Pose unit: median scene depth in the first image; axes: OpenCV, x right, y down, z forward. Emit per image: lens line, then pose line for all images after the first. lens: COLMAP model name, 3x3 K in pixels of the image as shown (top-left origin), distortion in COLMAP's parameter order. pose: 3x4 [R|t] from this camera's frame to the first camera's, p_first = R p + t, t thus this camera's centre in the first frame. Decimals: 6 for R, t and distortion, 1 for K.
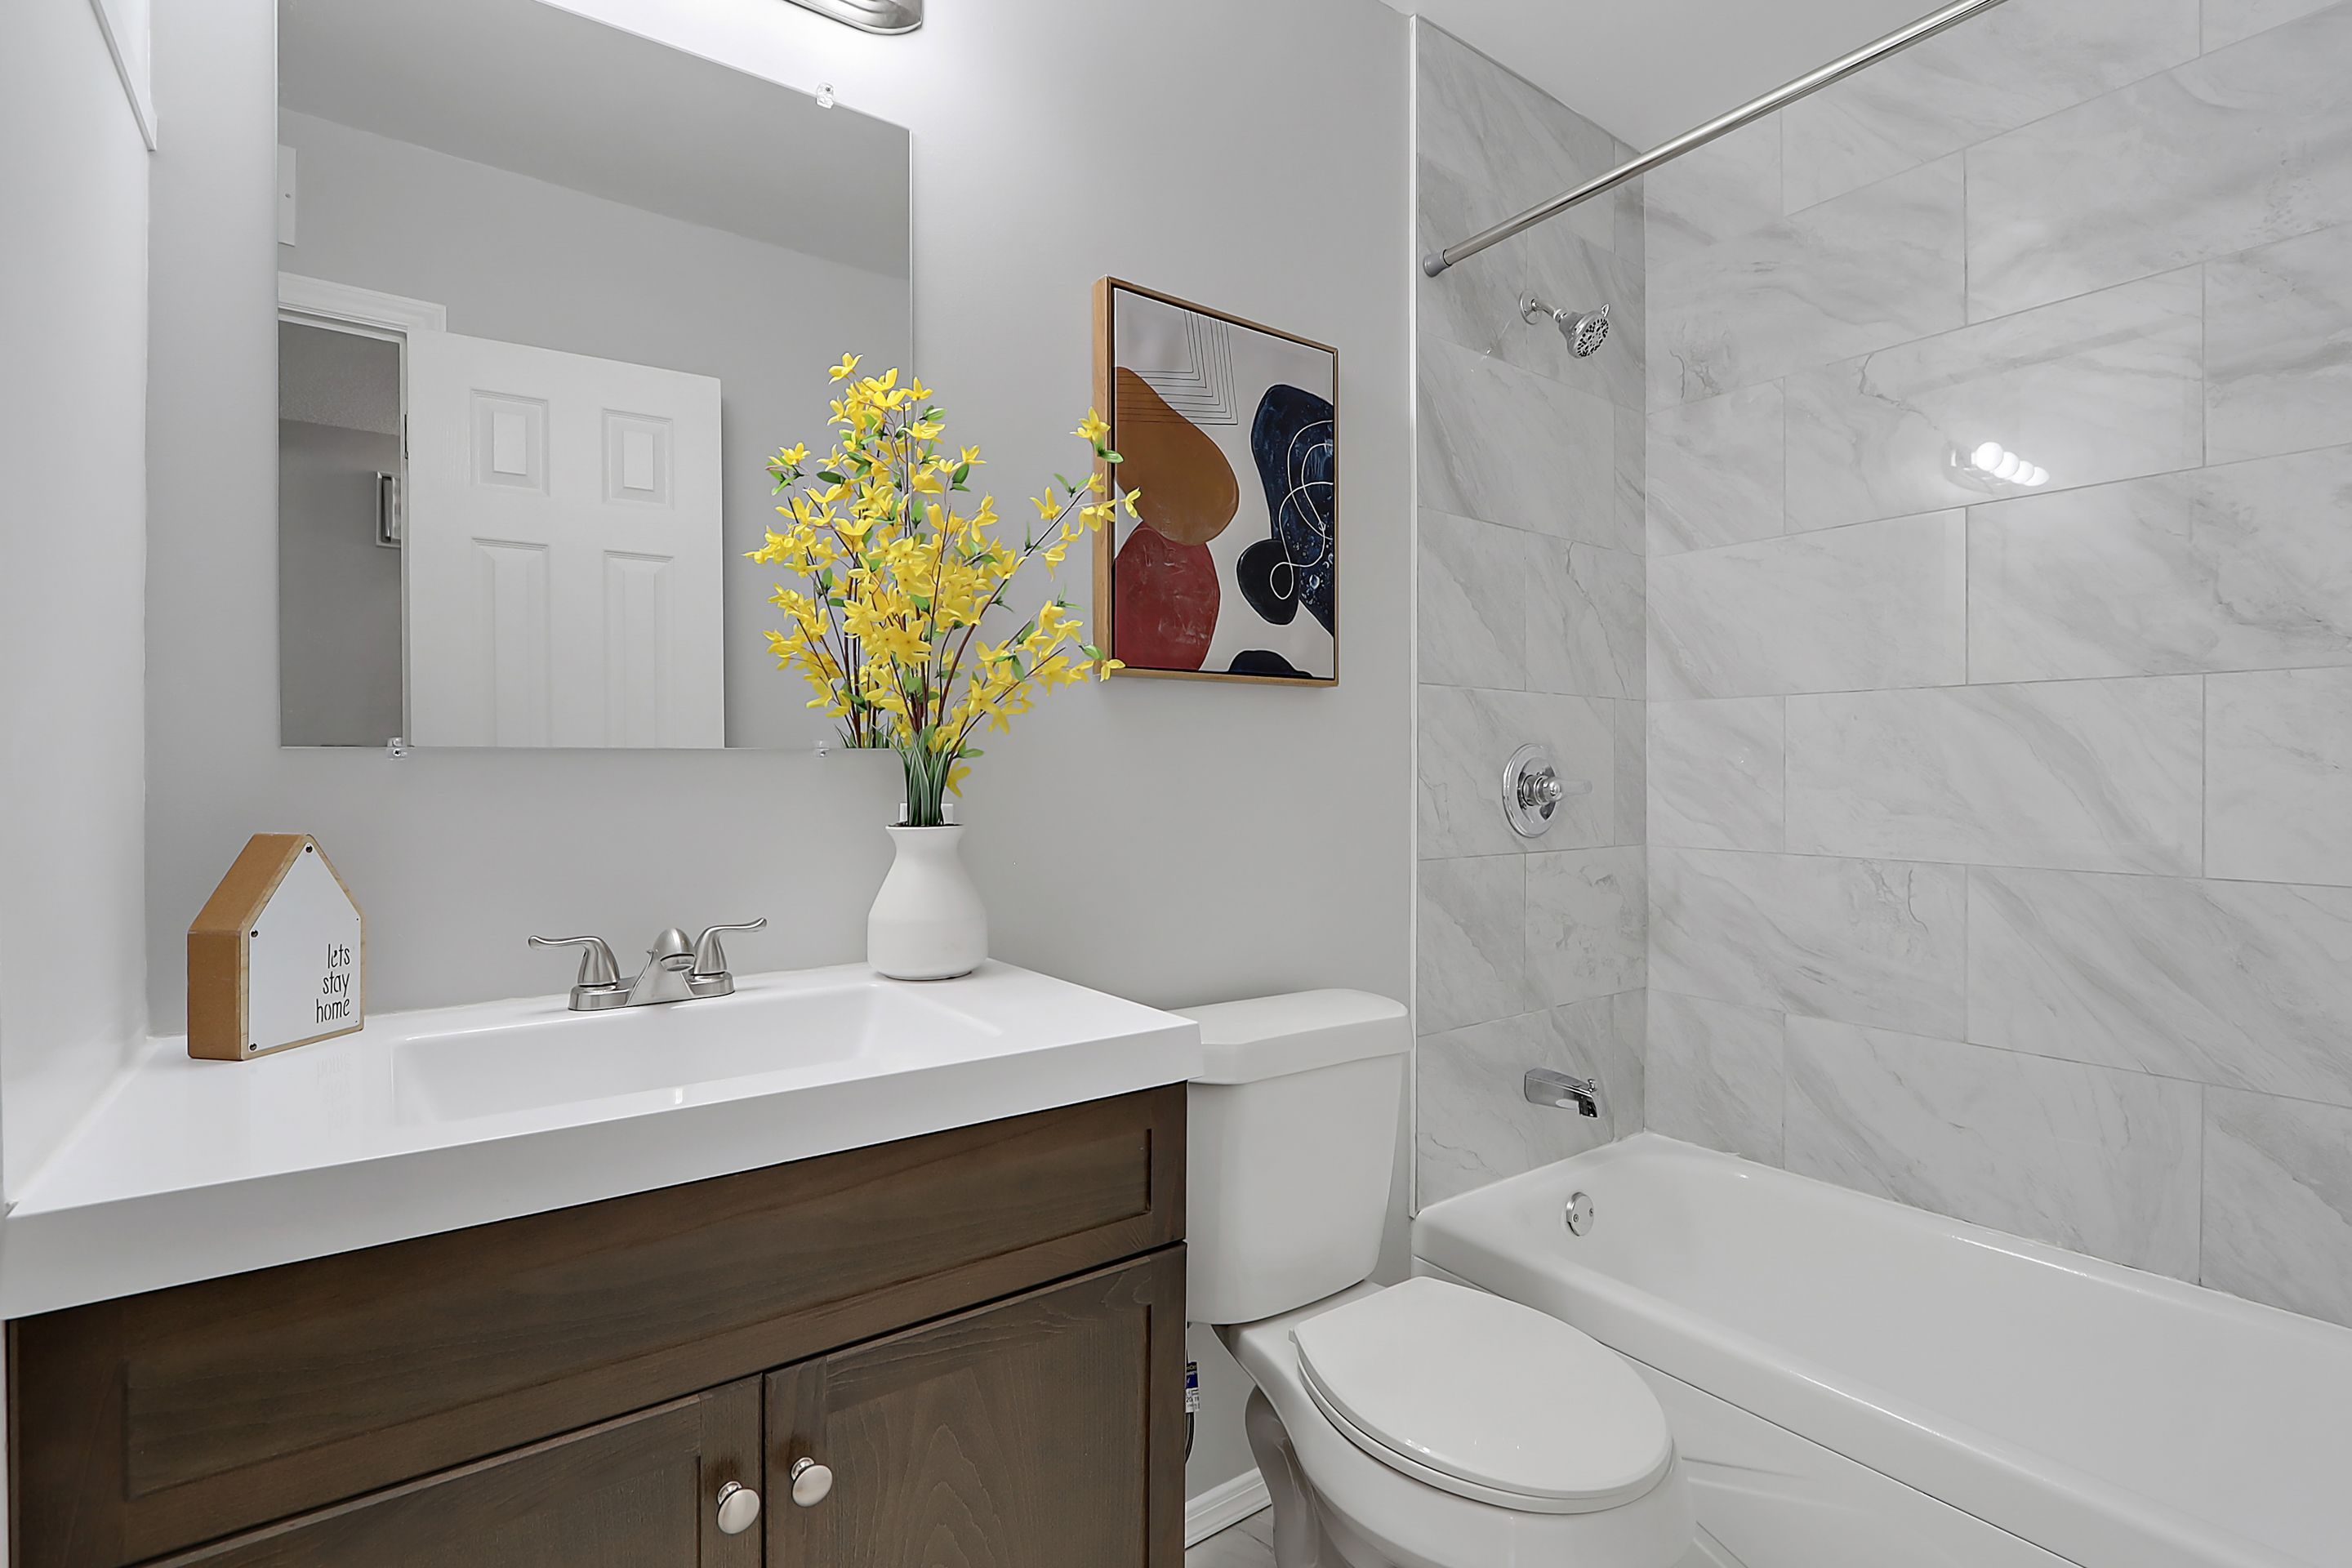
lens RADIAL K [[1092.1, 0, 1185.0], [0, 1092.1, 773.9], [0, 0, 1]] dist [-0.019101, 0.002860]
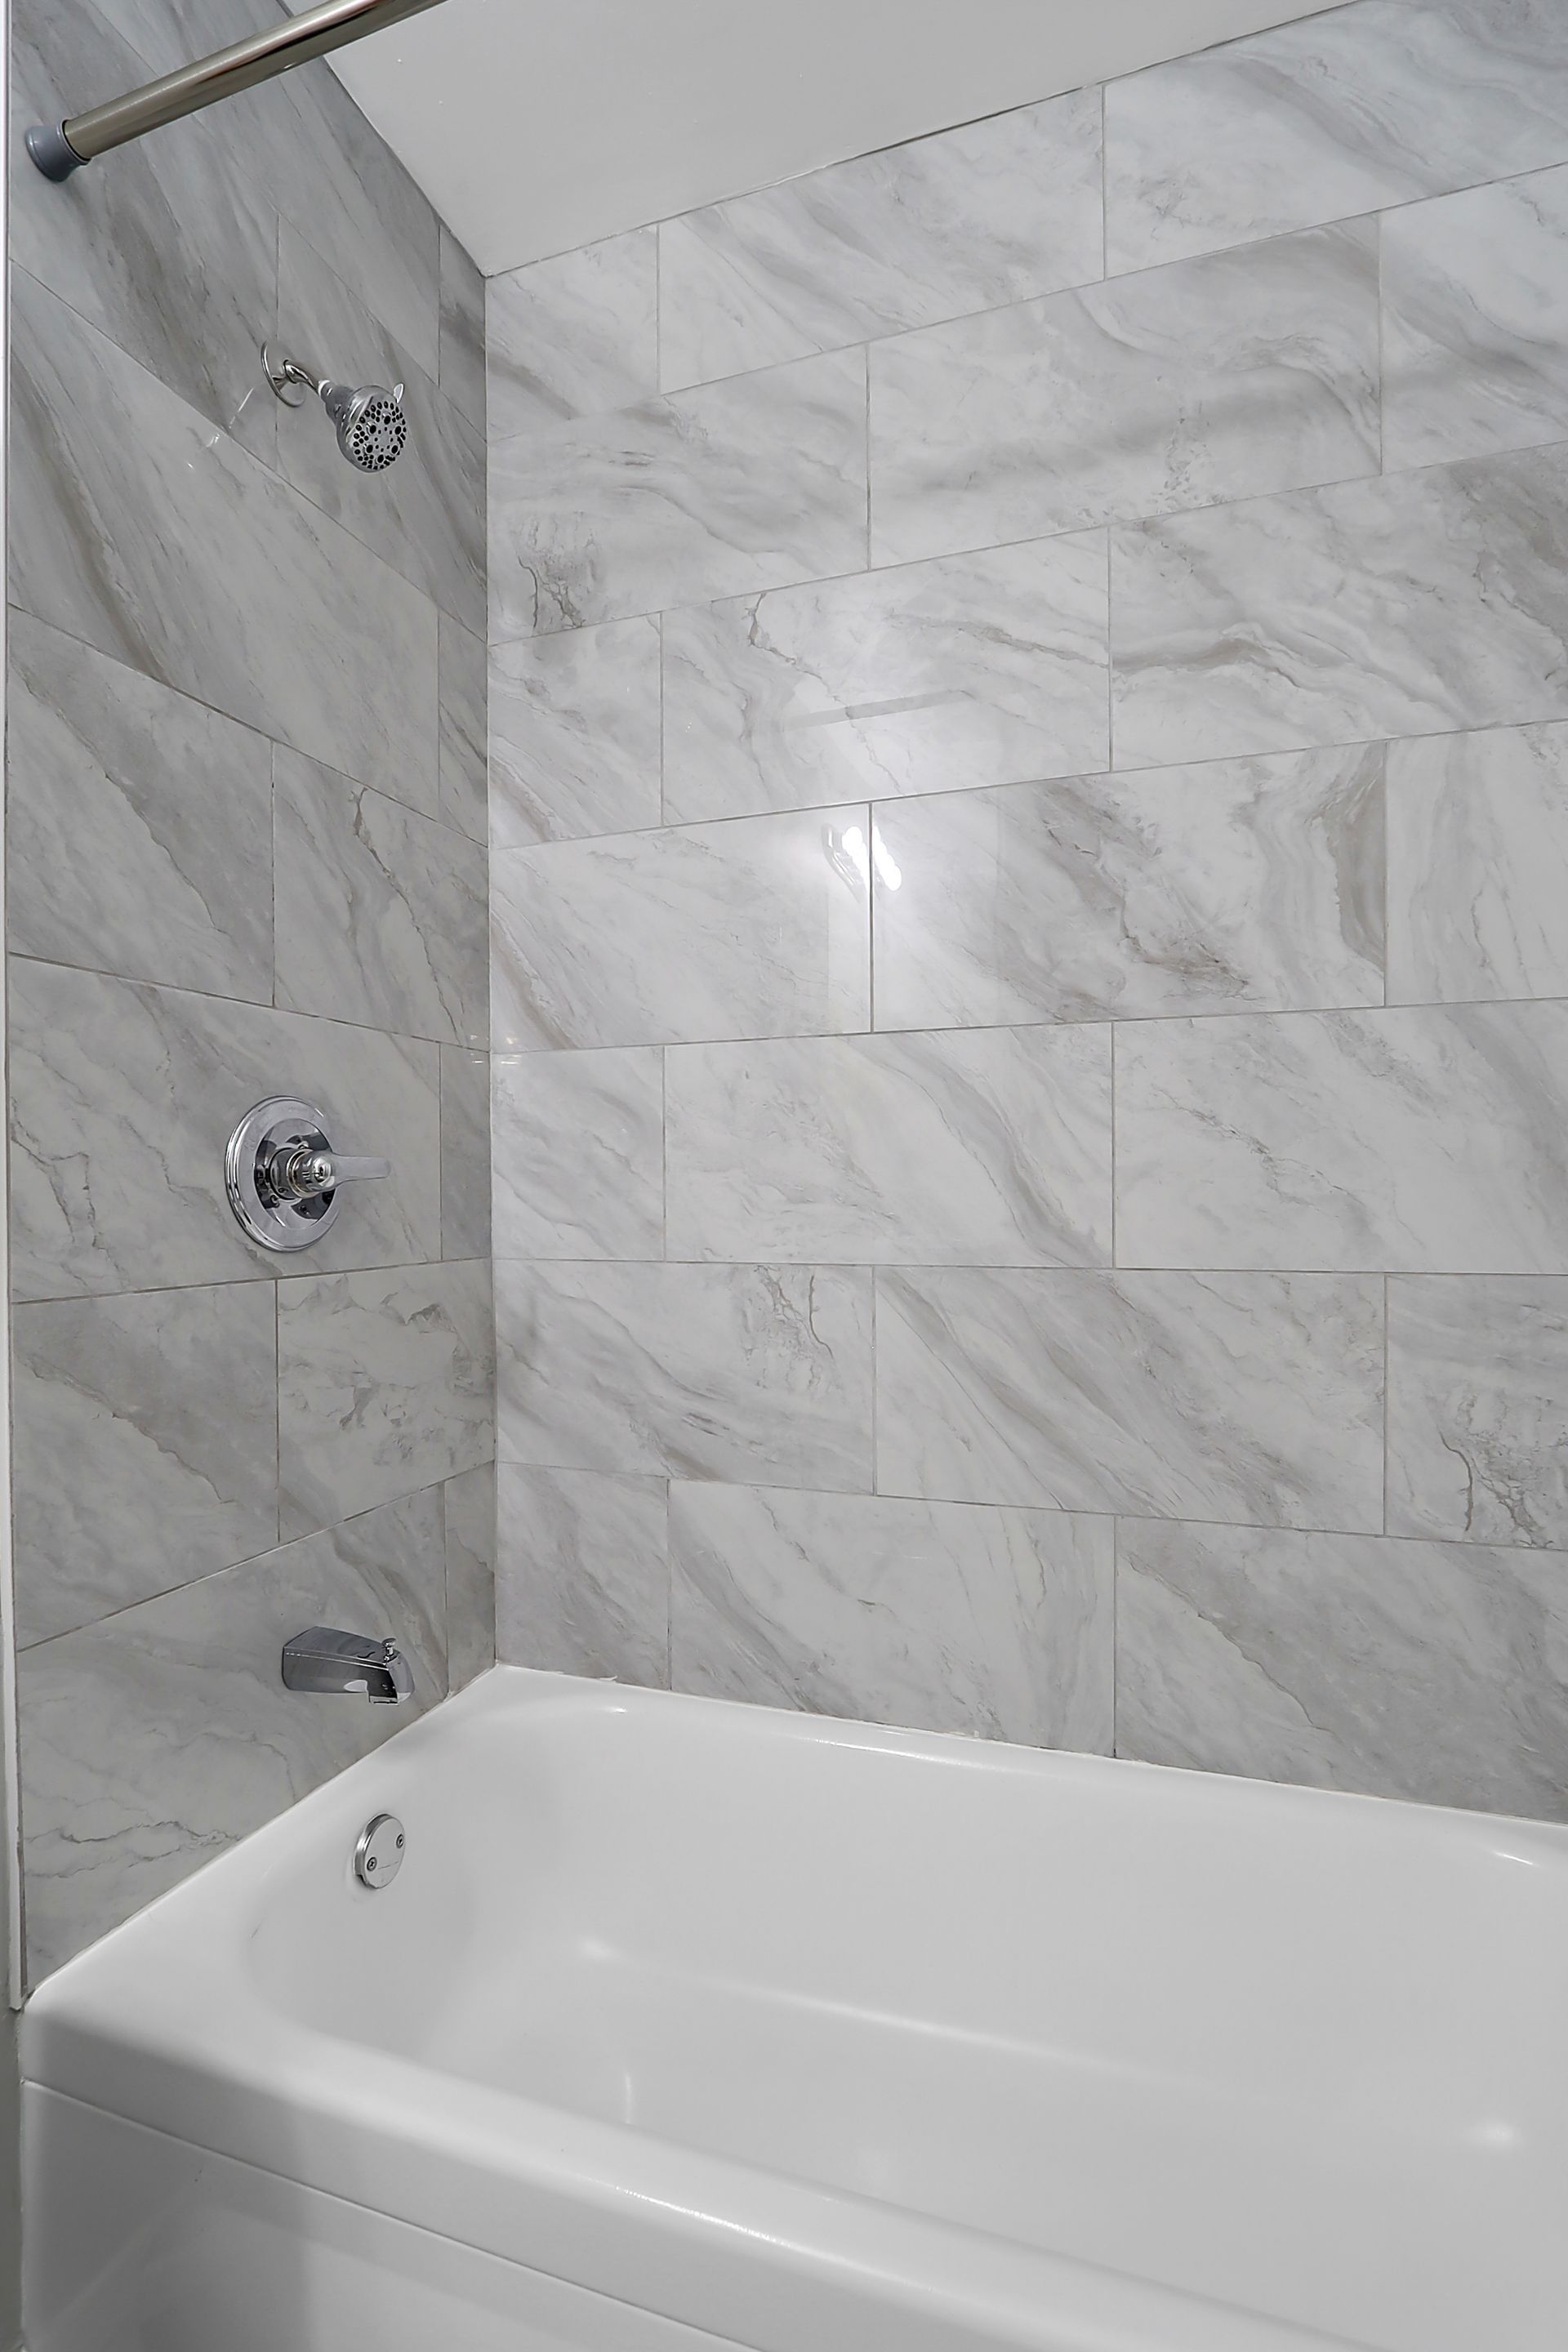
lens RADIAL K [[1092.1, 0, 792.7], [0, 1092.1, 1185.1], [0, 0, 1]] dist [-0.019101, 0.002860]
pose [[0.823101, -0.003402, 0.567884, 0.219185], [0.009686, 0.999921, -0.008050, 0.030510], [-0.567812, 0.012127, 0.823069, 0.368757]]
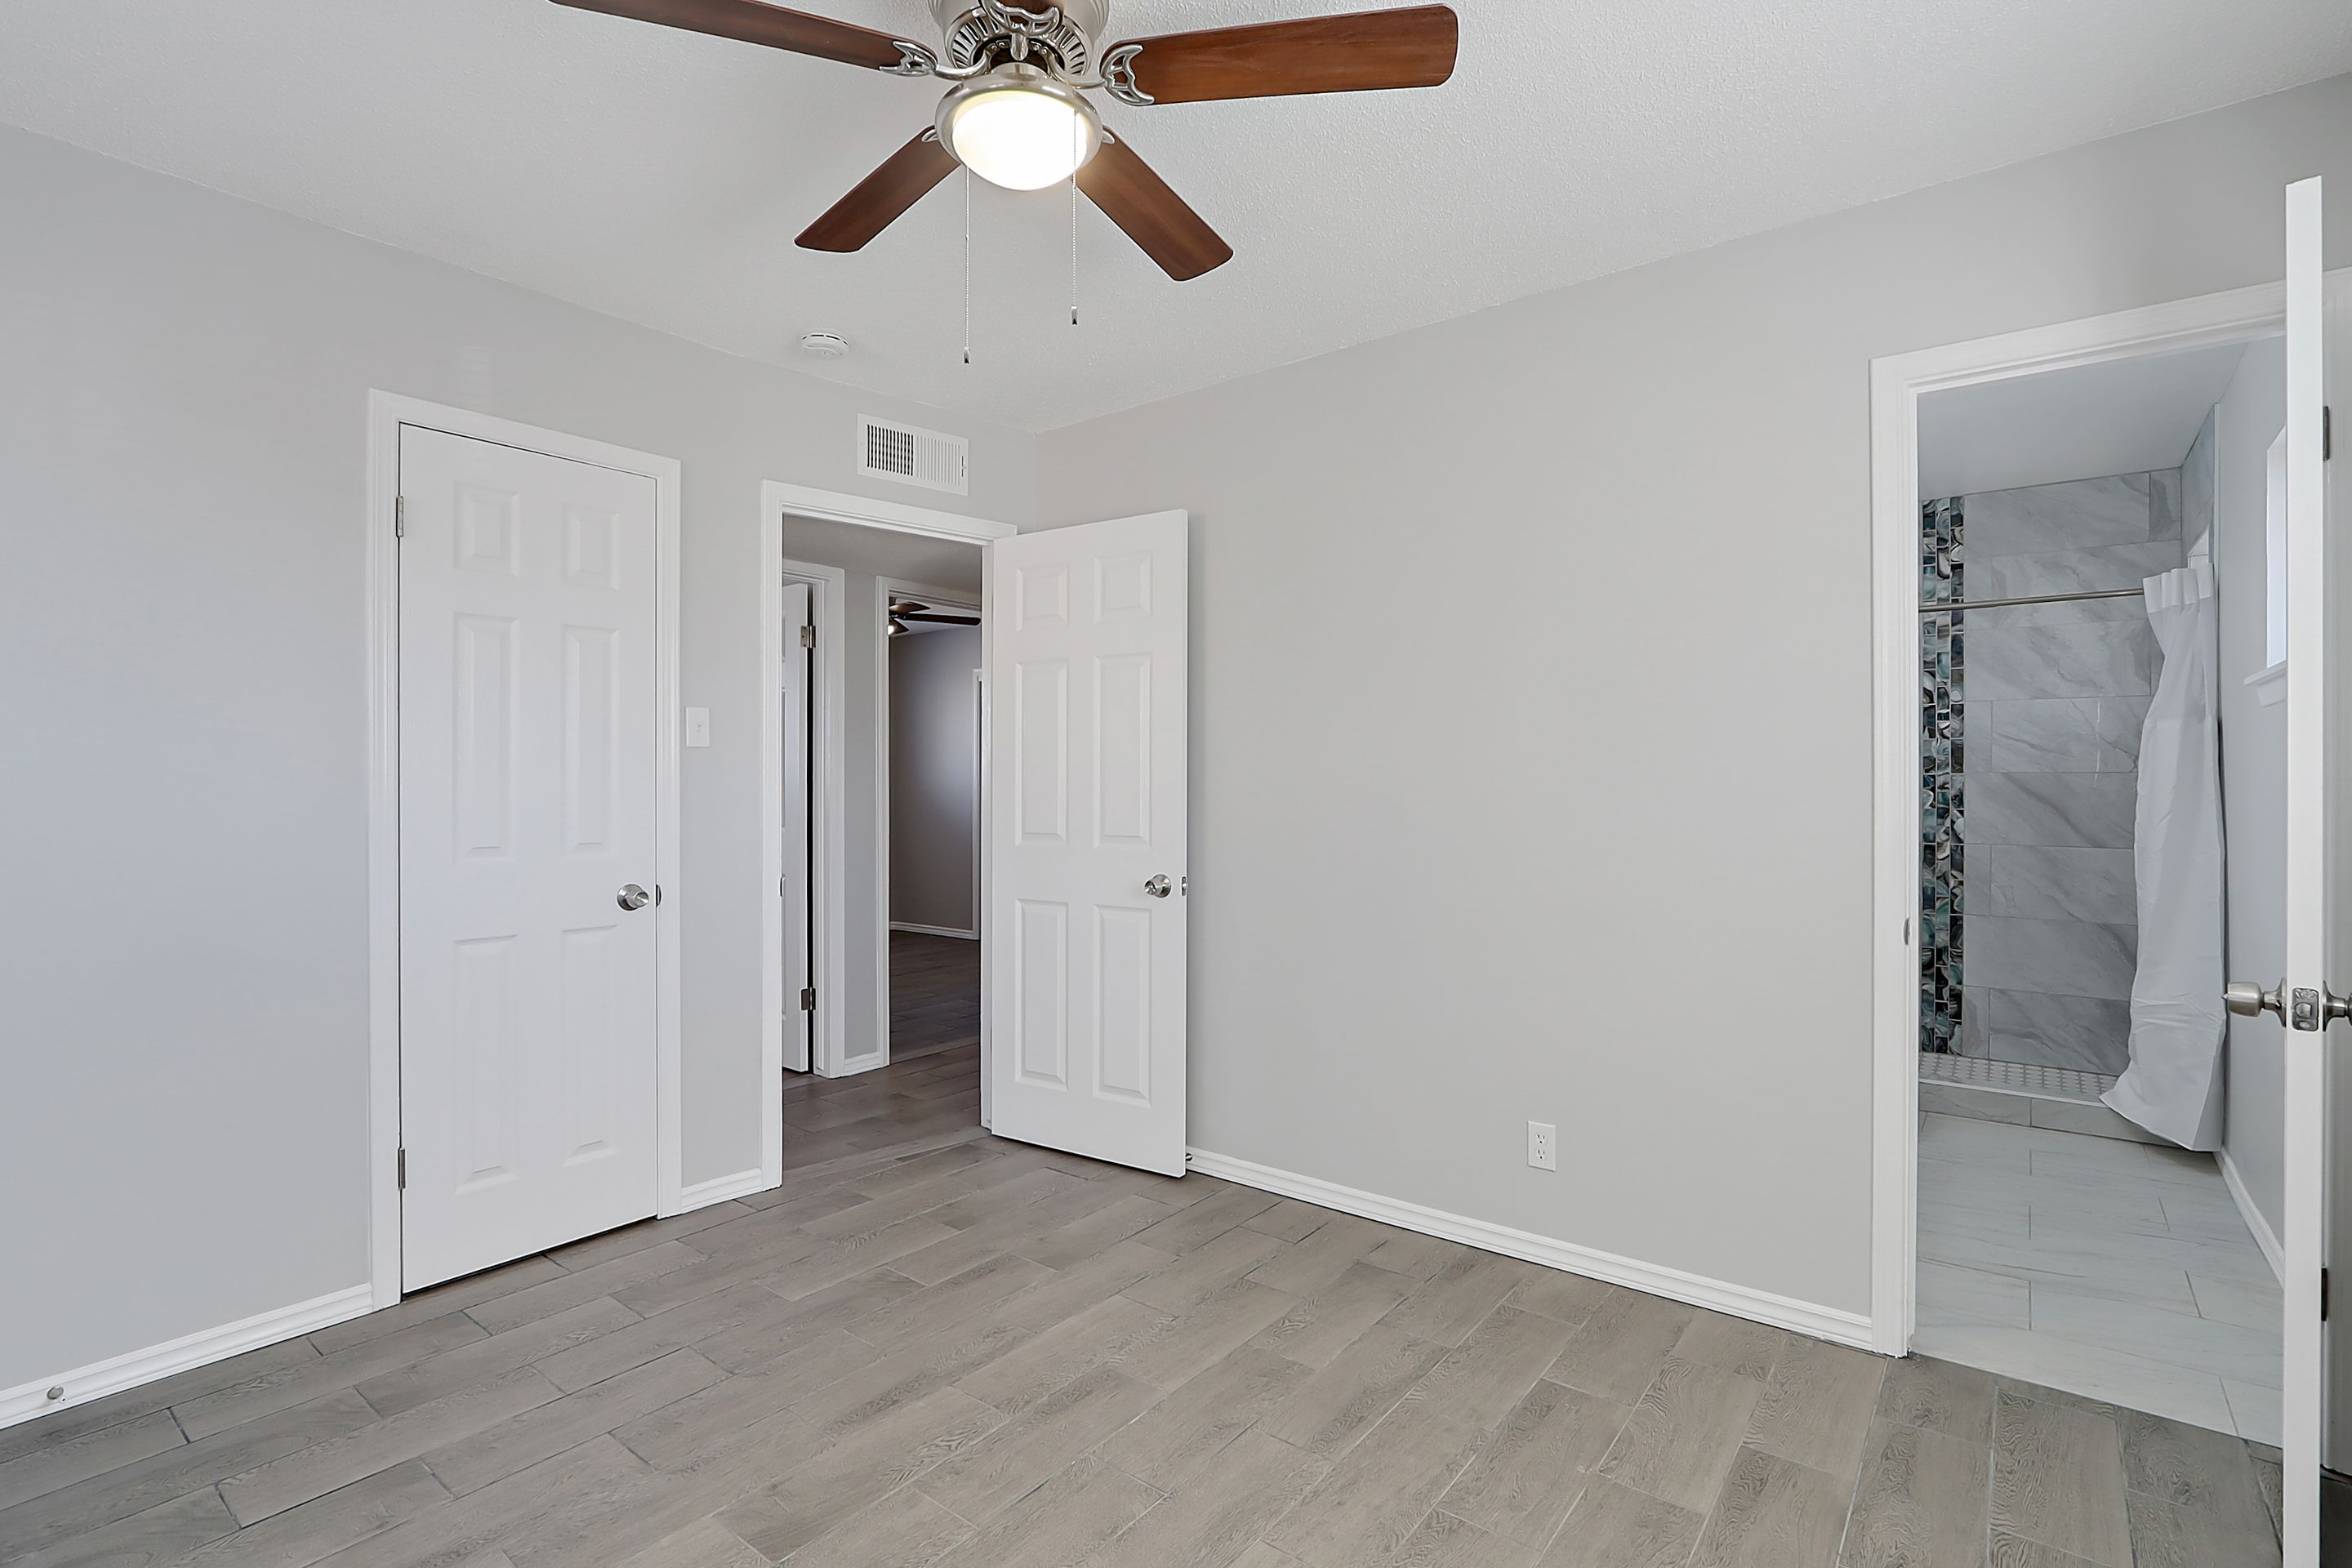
lens RADIAL K [[1092.1, 0, 1176.0], [0, 1092.1, 776.6], [0, 0, 1]] dist [-0.019101, 0.002860]
pose [[0.961465, -0.009737, 0.274756, -1.631050], [0.010901, 0.999937, -0.002711, 0.074079], [-0.274712, 0.005601, 0.961510, -0.859688]]
